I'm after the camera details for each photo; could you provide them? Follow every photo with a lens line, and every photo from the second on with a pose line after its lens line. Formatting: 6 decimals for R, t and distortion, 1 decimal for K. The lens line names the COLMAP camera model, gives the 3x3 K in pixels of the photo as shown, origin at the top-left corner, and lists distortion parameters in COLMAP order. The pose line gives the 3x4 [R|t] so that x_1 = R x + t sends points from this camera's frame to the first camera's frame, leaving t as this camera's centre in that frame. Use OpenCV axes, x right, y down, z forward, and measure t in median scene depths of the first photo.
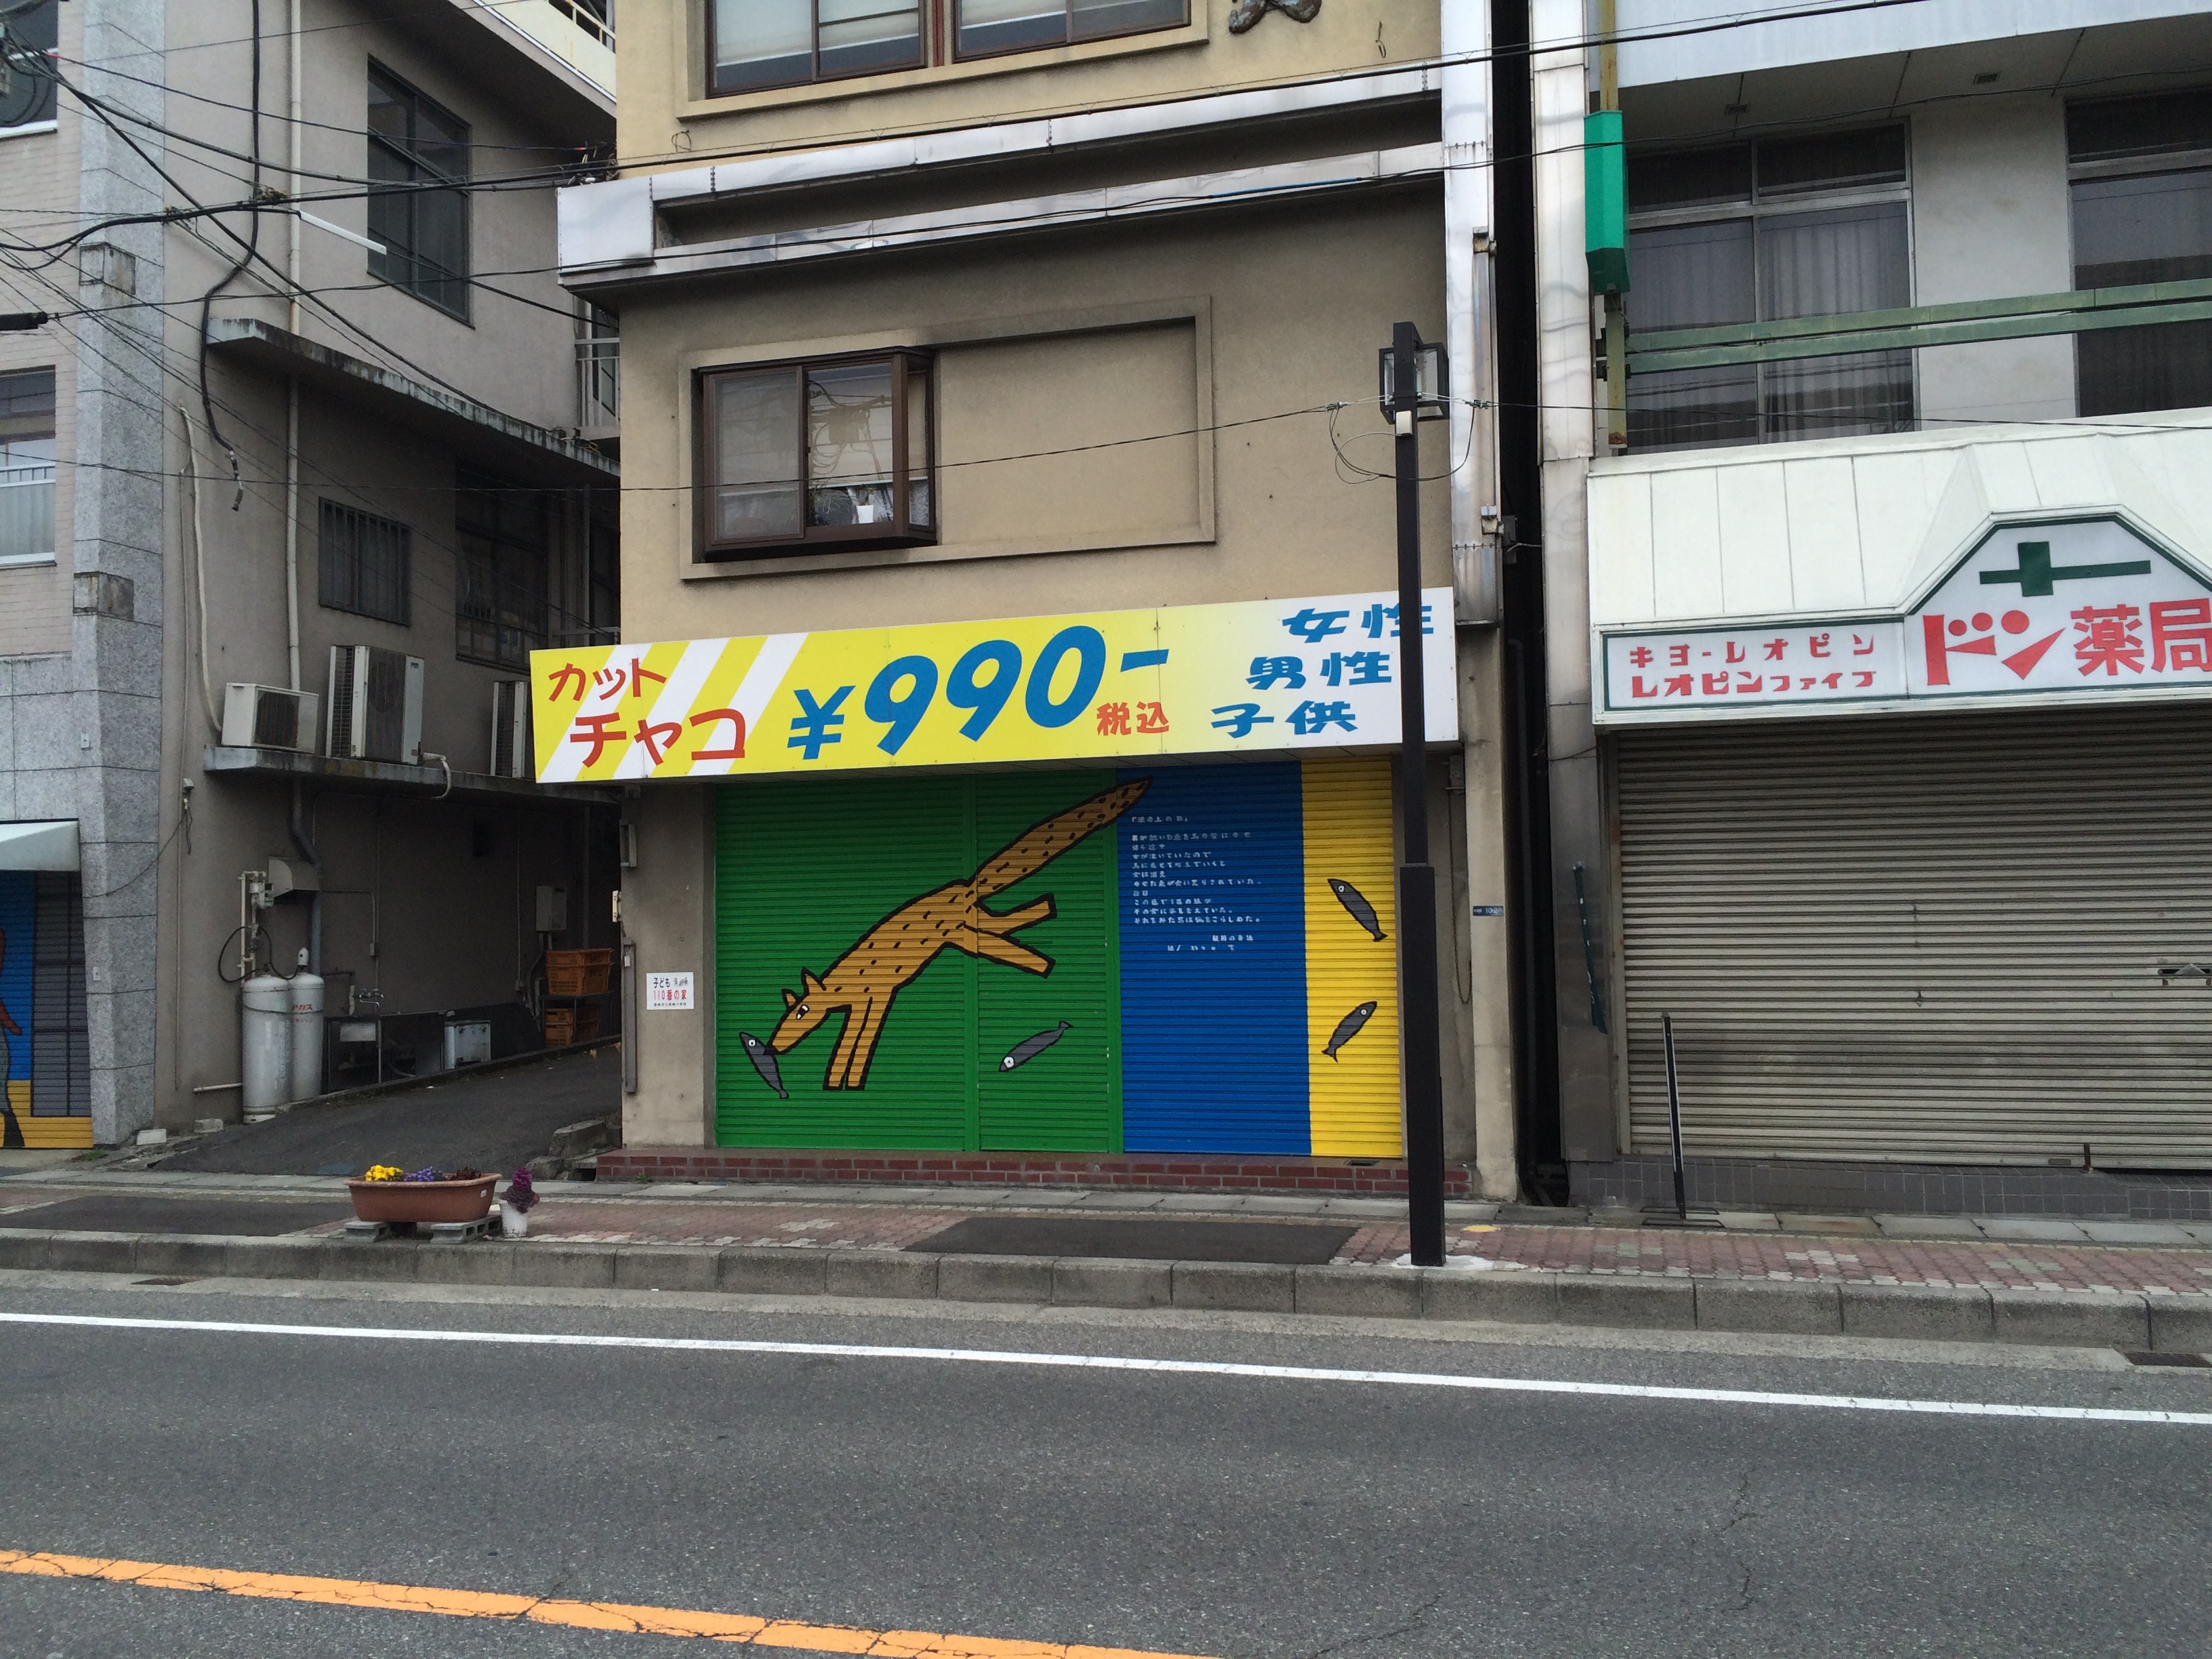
lens RADIAL K [[1886.1, 0, 1107.4], [0, 1886.1, 822.5], [0, 0, 1]] dist [0.018920, -0.000335]
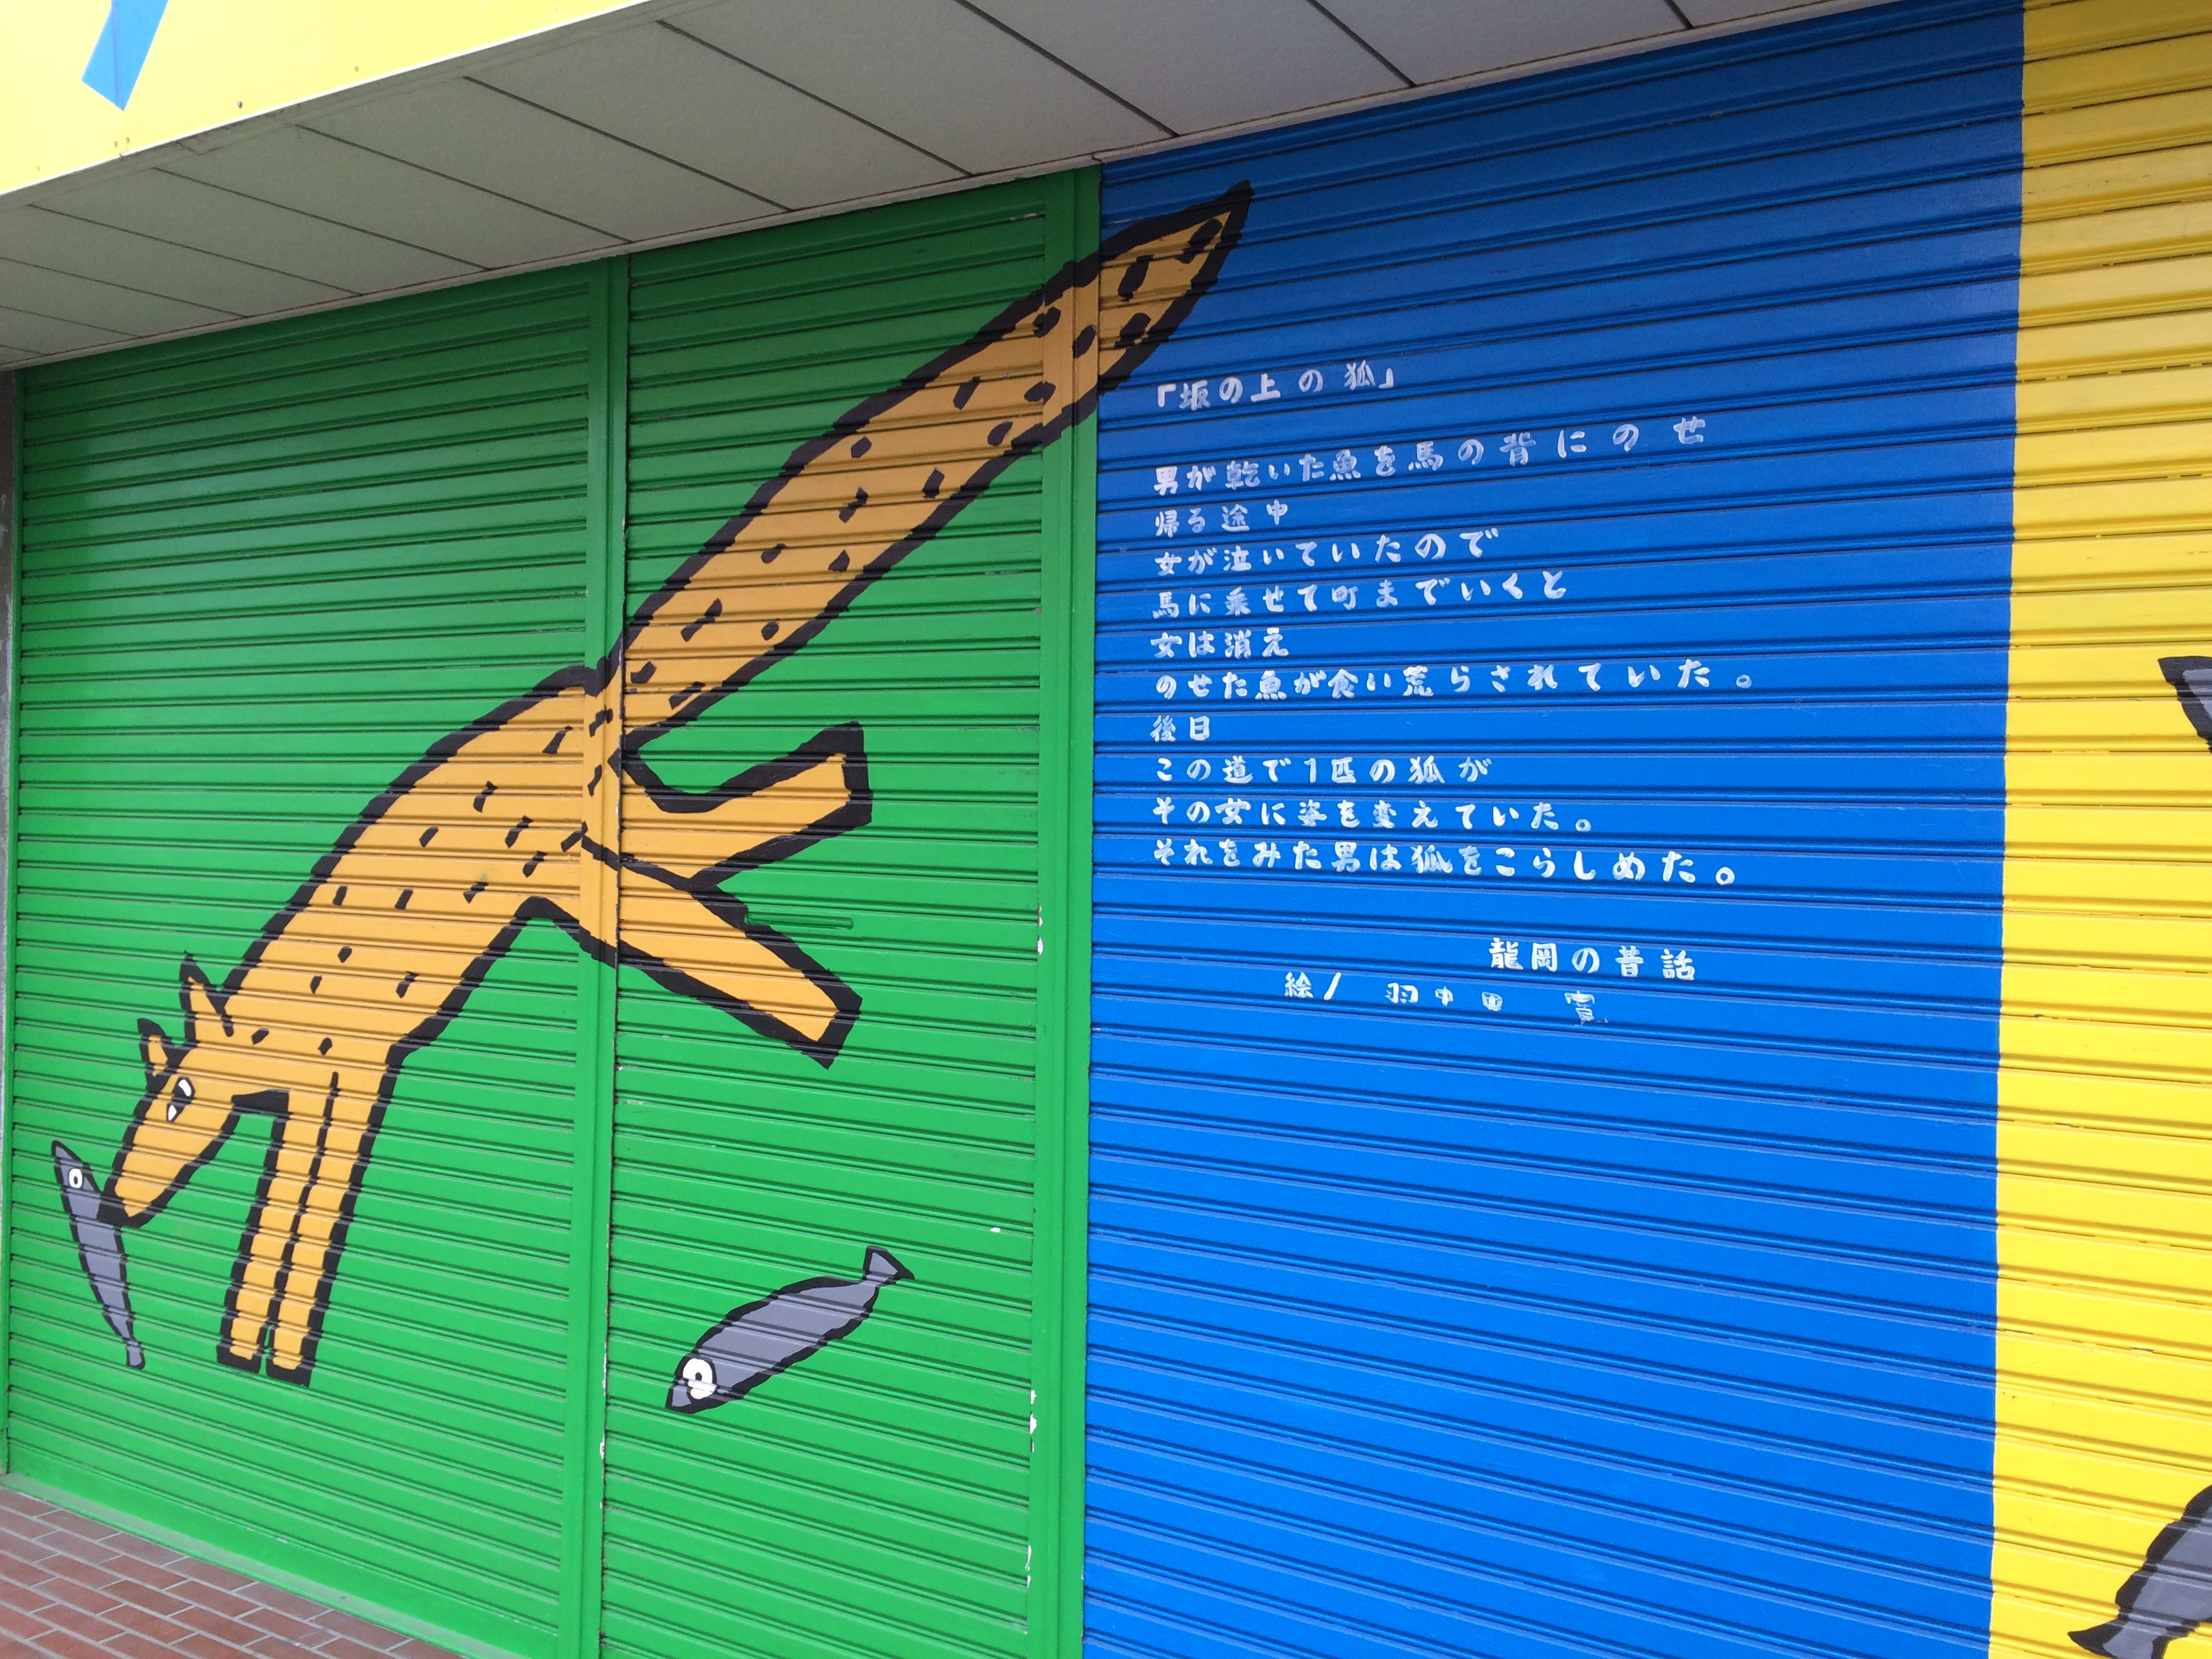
lens RADIAL K [[1886.1, 0, 1101.5], [0, 1886.1, 843.4], [0, 0, 1]] dist [0.018920, -0.000335]
pose [[0.961818, 0.032342, -0.271772, 0.068098], [-0.008379, 0.996008, 0.088873, 0.030814], [0.273561, -0.083203, 0.958249, 0.768545]]
